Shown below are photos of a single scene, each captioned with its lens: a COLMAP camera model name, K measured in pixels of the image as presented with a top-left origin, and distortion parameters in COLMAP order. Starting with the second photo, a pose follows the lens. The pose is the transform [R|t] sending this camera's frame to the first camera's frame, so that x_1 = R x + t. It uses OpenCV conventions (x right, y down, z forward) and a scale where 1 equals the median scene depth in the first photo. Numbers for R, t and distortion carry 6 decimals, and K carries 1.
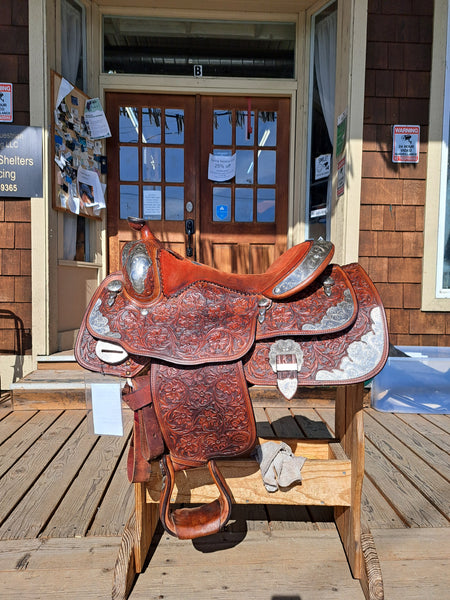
lens RADIAL K [[423.6, 0, 225.0], [0, 423.6, 300.0], [0, 0, 1]] dist [0.004619, -0.005682]
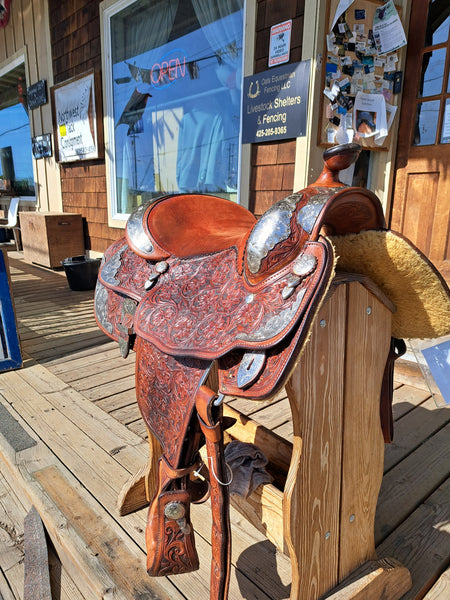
lens RADIAL K [[423.6, 0, 225.0], [0, 423.6, 300.0], [0, 0, 1]] dist [0.004619, -0.005682]
pose [[0.631914, 0.161049, -0.758122, 0.236788], [-0.038286, 0.983465, 0.177007, -0.028317], [0.774093, -0.082828, 0.627631, 0.175672]]
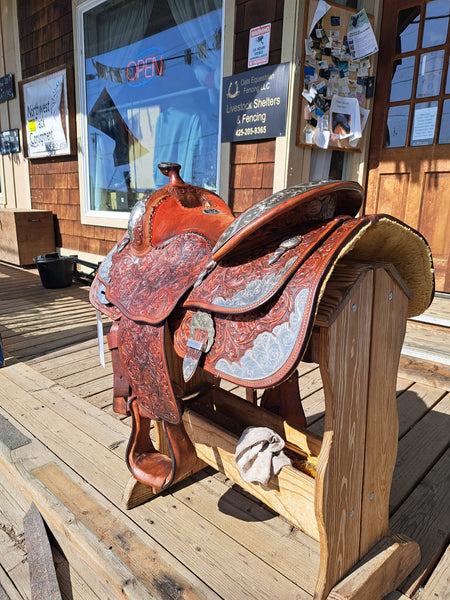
lens RADIAL K [[420.4, 0, 222.4], [0, 420.4, 295.2], [0, 0, 1]] dist [0.001060, -0.001964]
pose [[0.690650, 0.149731, -0.707519, 0.214739], [-0.044642, 0.985293, 0.164939, -0.020479], [0.721810, -0.082330, 0.687177, 0.142849]]
